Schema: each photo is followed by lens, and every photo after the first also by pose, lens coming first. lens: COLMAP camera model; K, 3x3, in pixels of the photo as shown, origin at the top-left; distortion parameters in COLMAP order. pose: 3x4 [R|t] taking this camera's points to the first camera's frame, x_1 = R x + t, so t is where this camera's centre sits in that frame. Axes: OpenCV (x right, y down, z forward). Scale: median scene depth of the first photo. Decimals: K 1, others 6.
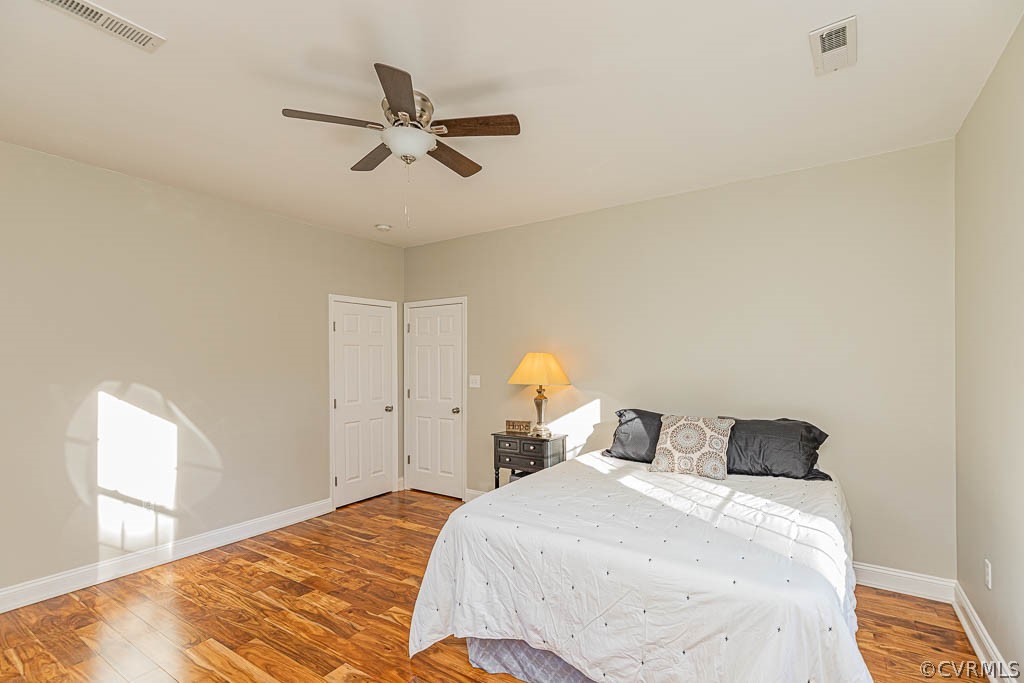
lens RADIAL K [[466.5, 0, 513.7], [0, 466.5, 363.4], [0, 0, 1]] dist [0.000143, -0.000111]
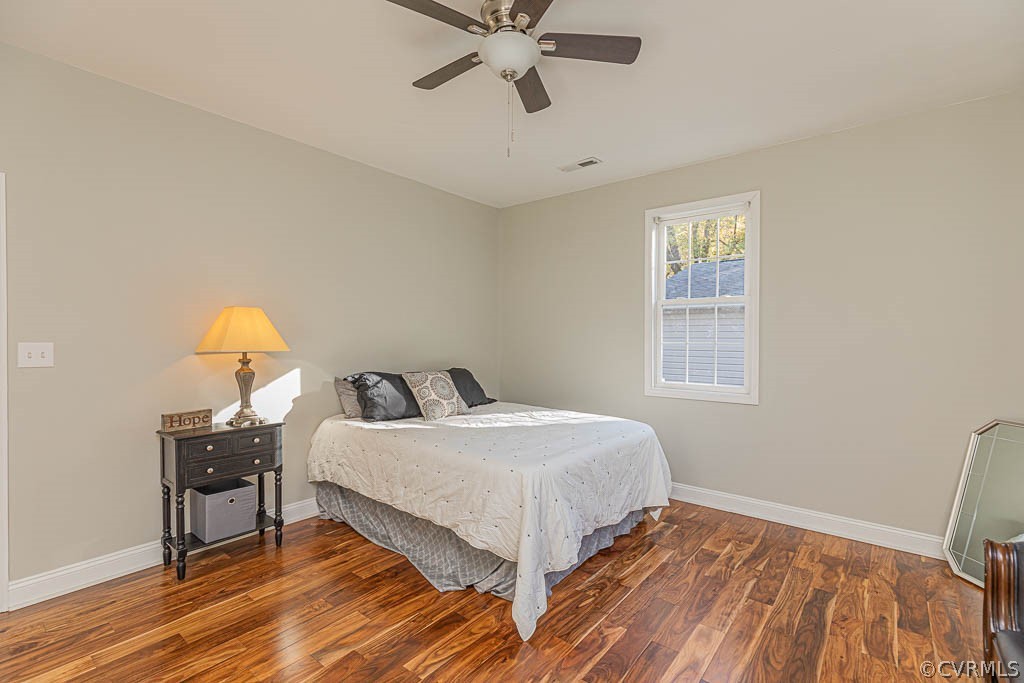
lens RADIAL K [[466.1, 0, 512.0], [0, 466.1, 341.5], [0, 0, 1]] dist [0.001723, 0.013885]
pose [[0.097782, 0.000878, 0.995207, -0.710603], [-0.000790, 0.999999, -0.000805, 0.033902], [-0.995208, -0.000707, 0.097783, 0.608929]]
